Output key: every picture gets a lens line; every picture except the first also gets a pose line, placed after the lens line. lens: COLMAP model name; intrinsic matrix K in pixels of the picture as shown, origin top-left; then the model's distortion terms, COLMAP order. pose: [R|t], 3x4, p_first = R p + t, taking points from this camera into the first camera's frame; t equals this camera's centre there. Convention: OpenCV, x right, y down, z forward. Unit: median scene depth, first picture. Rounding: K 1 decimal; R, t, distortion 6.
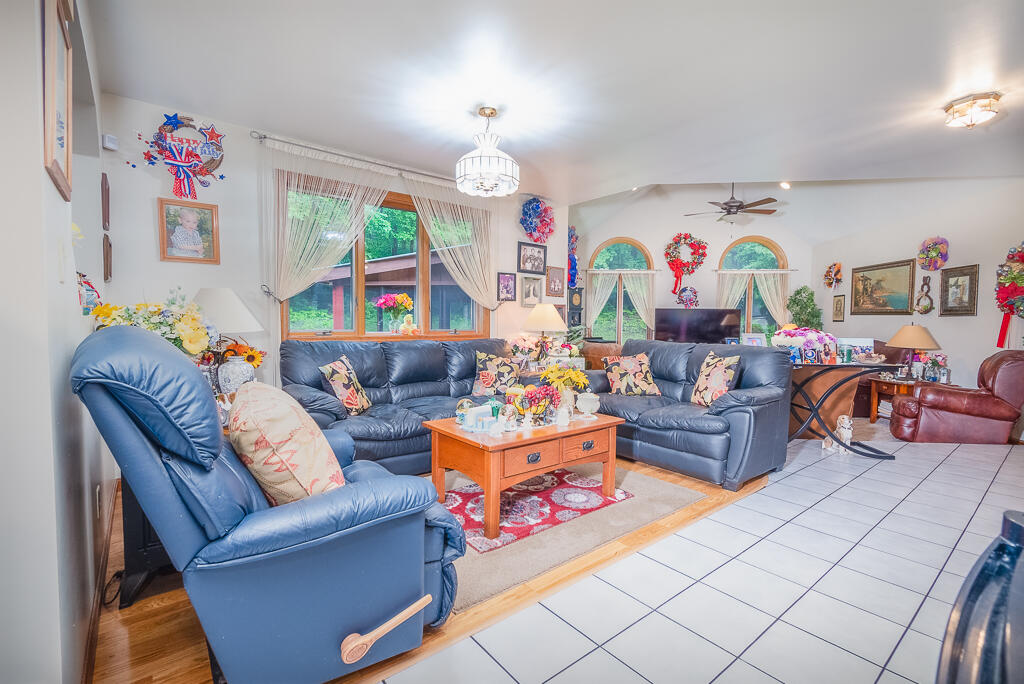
lens RADIAL K [[456.7, 0, 513.9], [0, 456.7, 339.7], [0, 0, 1]] dist [0.002649, 0.000470]
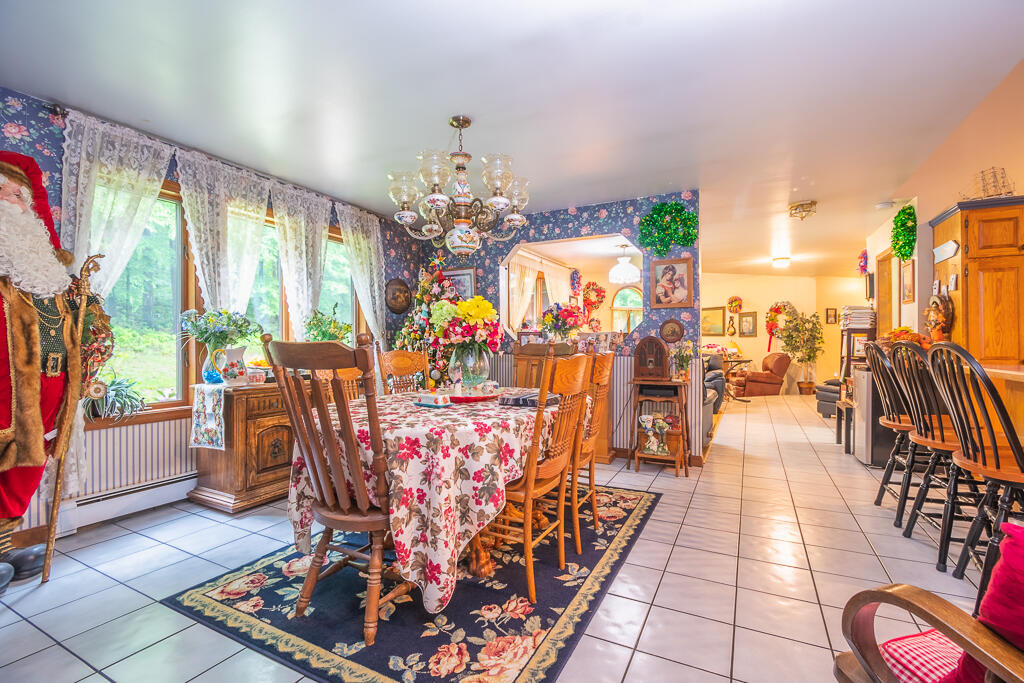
lens RADIAL K [[459.5, 0, 511.2], [0, 459.5, 341.2], [0, 0, 1]] dist [-0.001899, -0.002501]
pose [[0.922501, -0.009796, 0.385869, -0.829798], [0.026987, 0.998868, -0.039160, 0.017637], [-0.385049, 0.046539, 0.921722, -0.482115]]
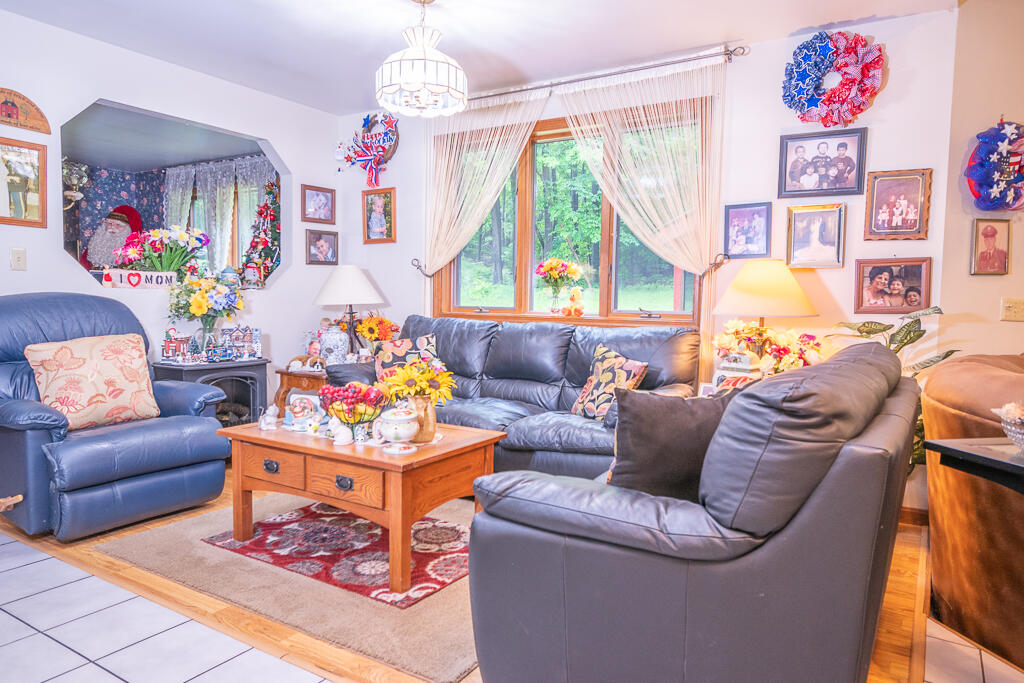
lens RADIAL K [[661.4, 0, 511.3], [0, 661.4, 337.6], [0, 0, 1]] dist [0.003049, 0.001317]
pose [[0.329590, 0.052654, -0.942655, 0.606187], [-0.048955, 0.998054, 0.038632, -0.010537], [0.942854, 0.033415, 0.331527, 0.498394]]
